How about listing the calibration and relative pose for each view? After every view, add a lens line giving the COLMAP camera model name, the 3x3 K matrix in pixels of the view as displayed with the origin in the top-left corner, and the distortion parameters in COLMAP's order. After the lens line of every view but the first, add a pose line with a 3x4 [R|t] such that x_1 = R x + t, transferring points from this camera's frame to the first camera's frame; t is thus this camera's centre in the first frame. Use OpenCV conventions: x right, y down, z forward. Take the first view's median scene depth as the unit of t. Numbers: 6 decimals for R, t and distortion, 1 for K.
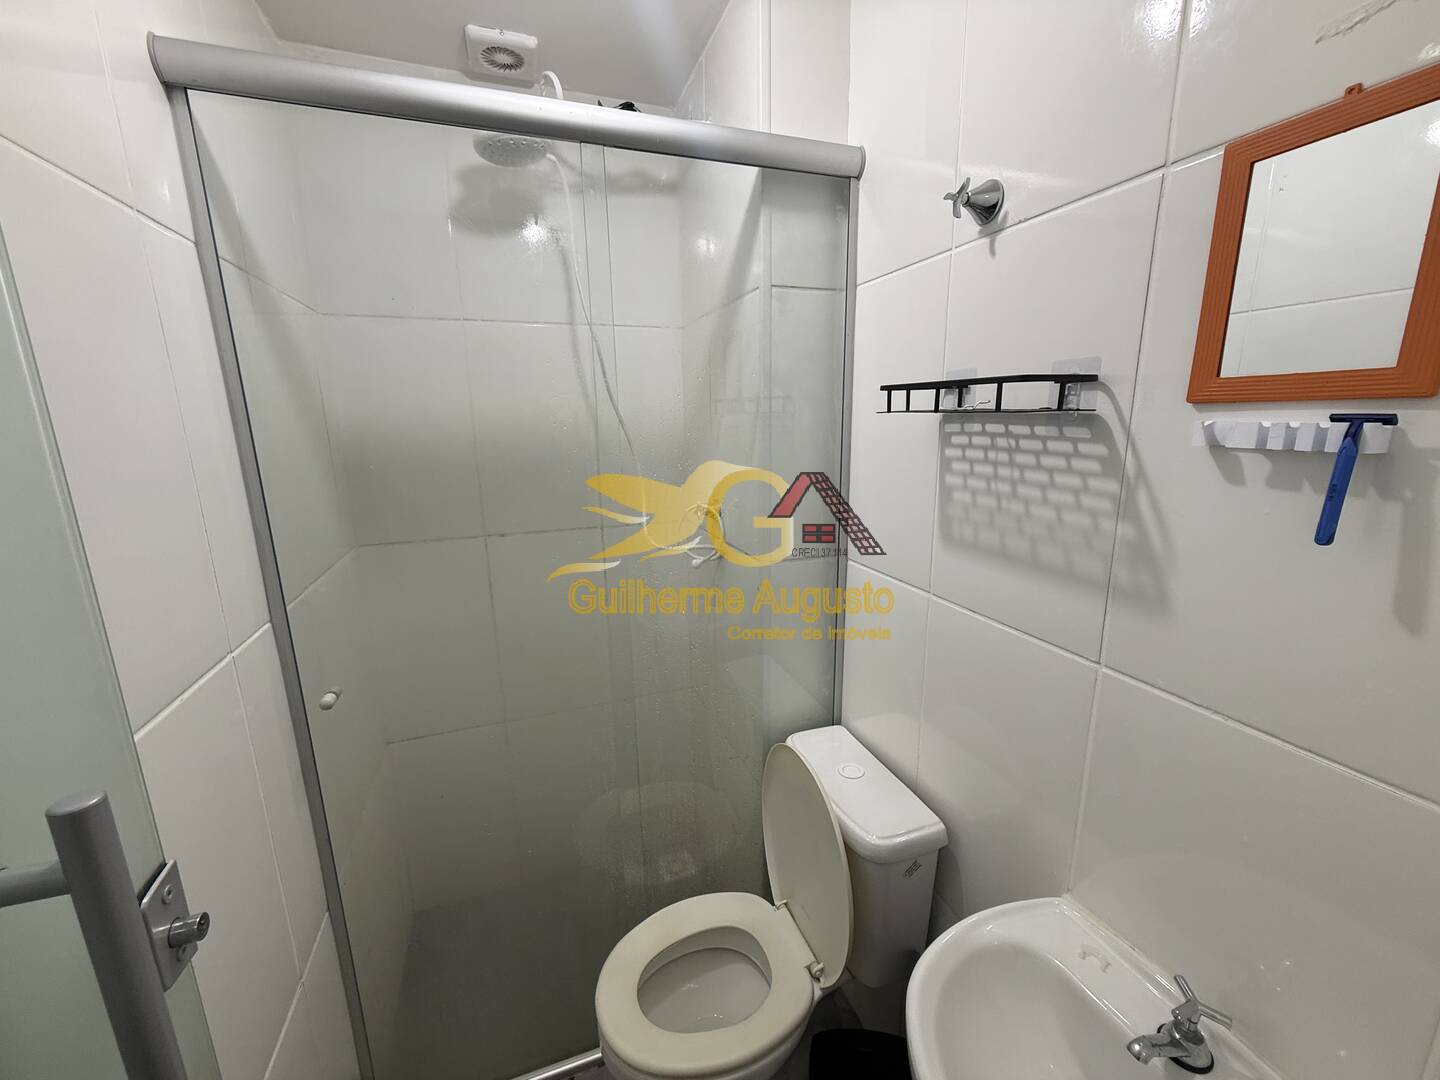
lens RADIAL K [[571.7, 0, 725.8], [0, 571.7, 540.0], [0, 0, 1]] dist [0.000385, 0.000316]
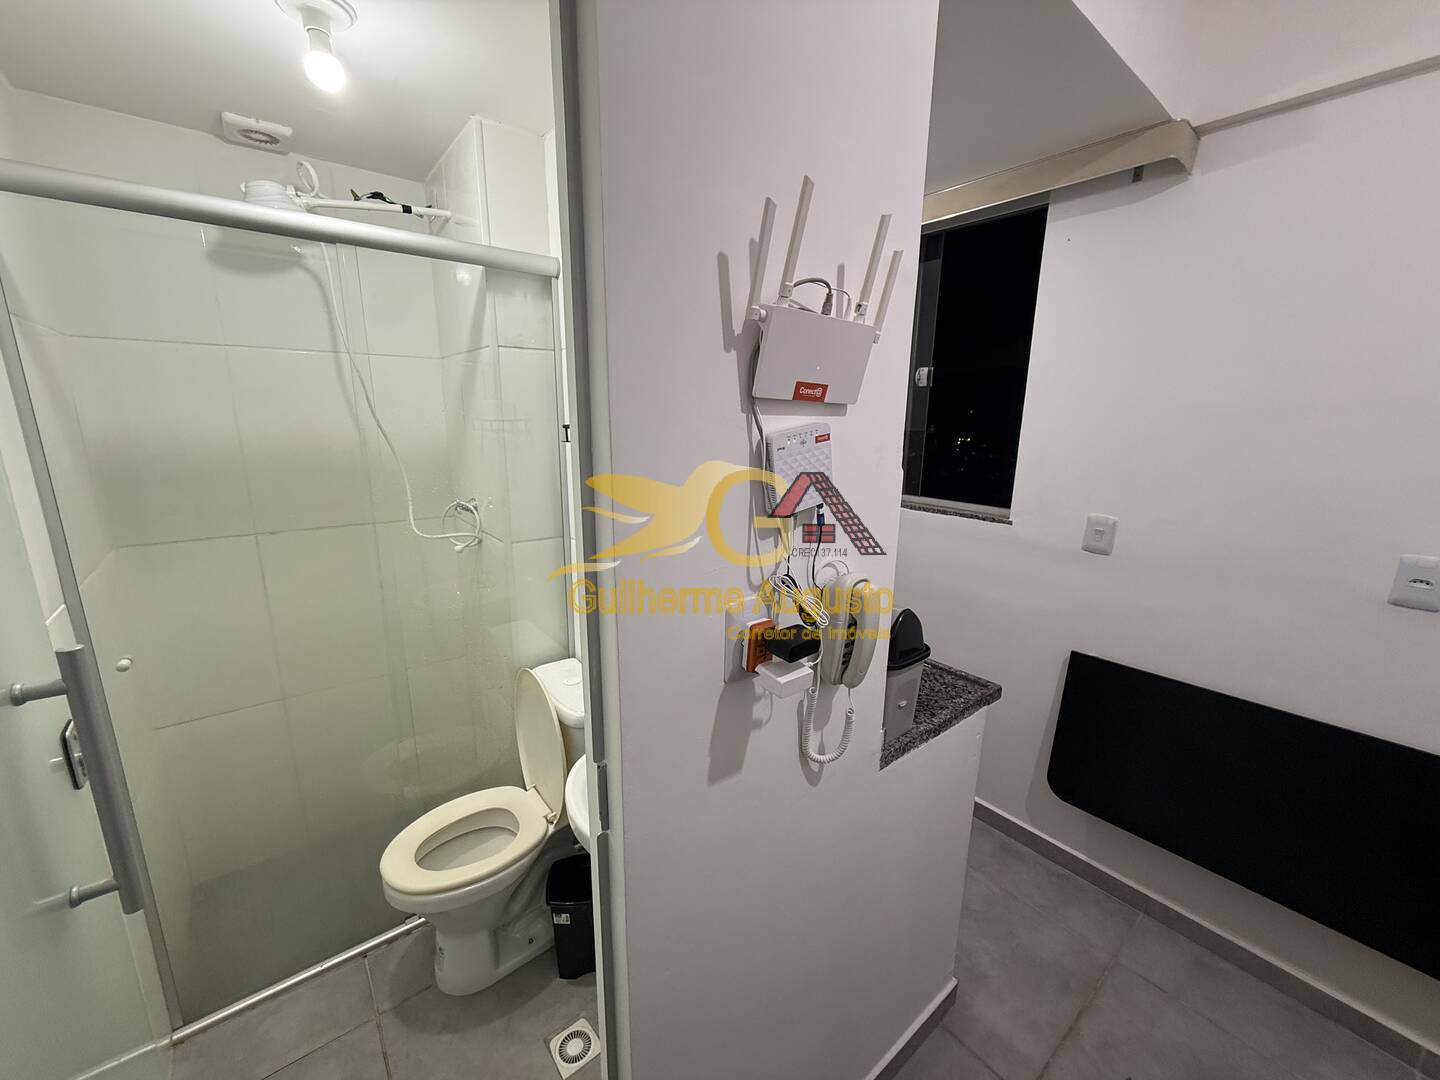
lens RADIAL K [[571.7, 0, 725.8], [0, 571.7, 540.0], [0, 0, 1]] dist [0.000385, 0.000316]
pose [[0.948047, -0.042733, 0.315246, 0.136222], [0.041039, 0.999085, 0.012012, 0.037782], [-0.315471, 0.001550, 0.948934, -0.482109]]
